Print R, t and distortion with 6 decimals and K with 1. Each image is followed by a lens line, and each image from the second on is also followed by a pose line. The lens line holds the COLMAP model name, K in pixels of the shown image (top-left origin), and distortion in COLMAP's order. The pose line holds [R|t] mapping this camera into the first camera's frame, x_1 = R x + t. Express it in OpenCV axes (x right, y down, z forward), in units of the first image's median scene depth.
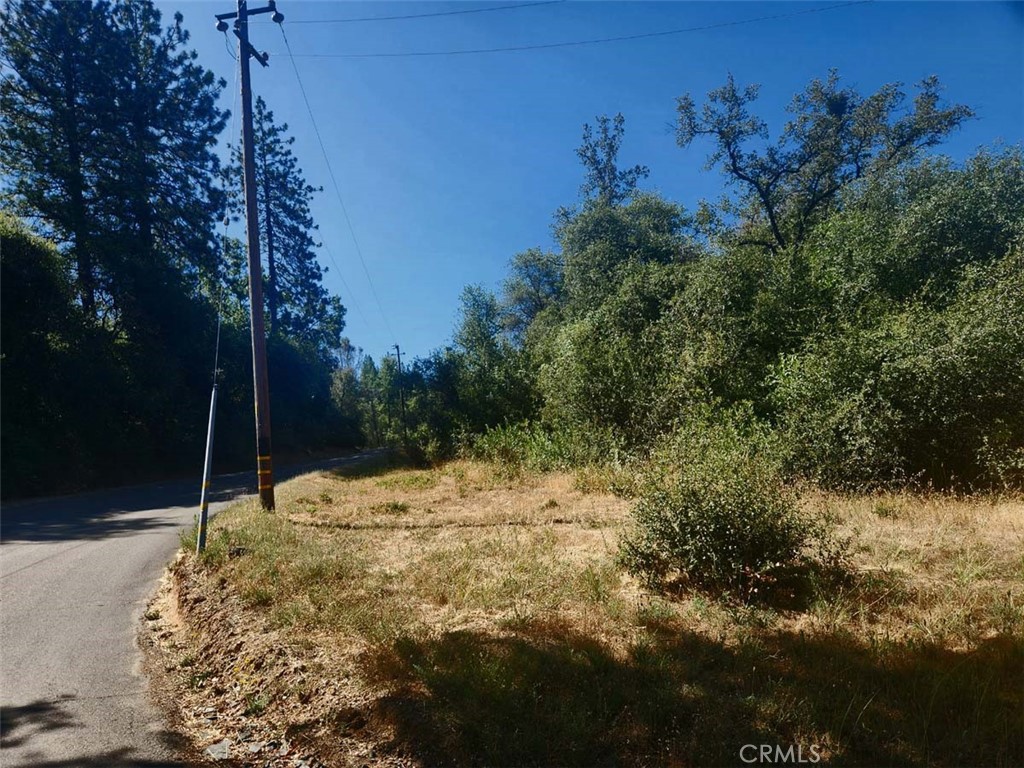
lens RADIAL K [[687.1, 0, 517.5], [0, 687.1, 407.9], [0, 0, 1]] dist [0.093390, -0.081605]
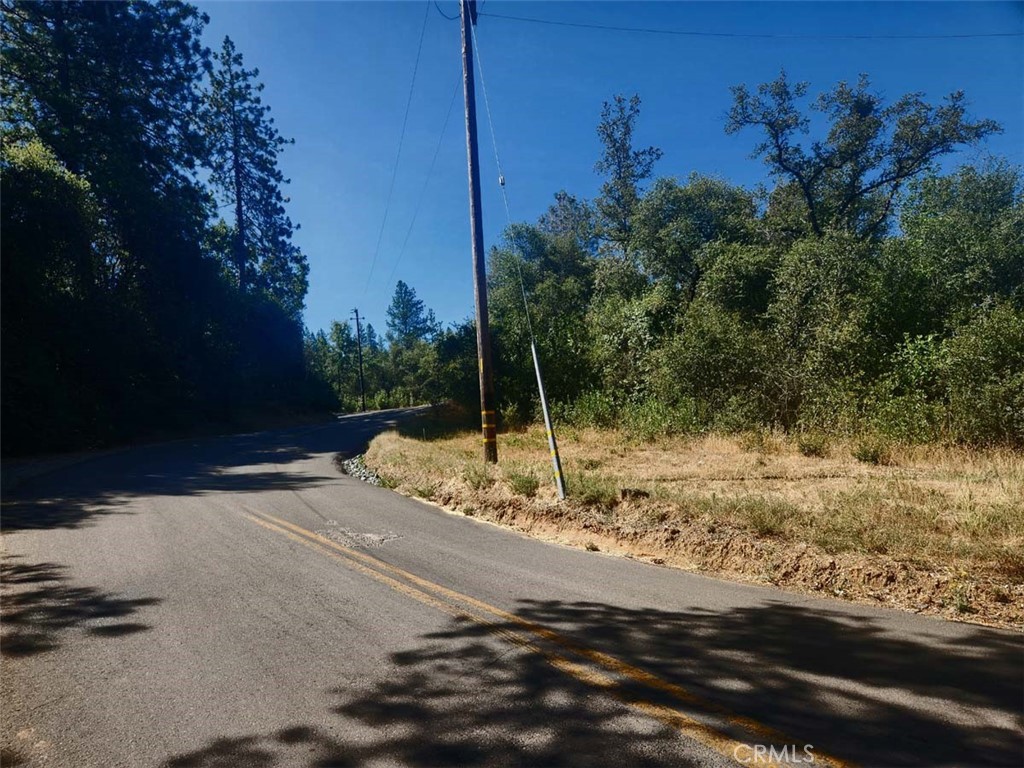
lens RADIAL K [[683.3, 0, 511.9], [0, 683.3, 415.3], [0, 0, 1]] dist [0.028964, -0.002487]
pose [[0.987602, 0.026826, 0.154668, -0.121967], [-0.034601, 0.998257, 0.047803, 0.006655], [-0.153116, -0.052562, 0.986809, -0.001596]]
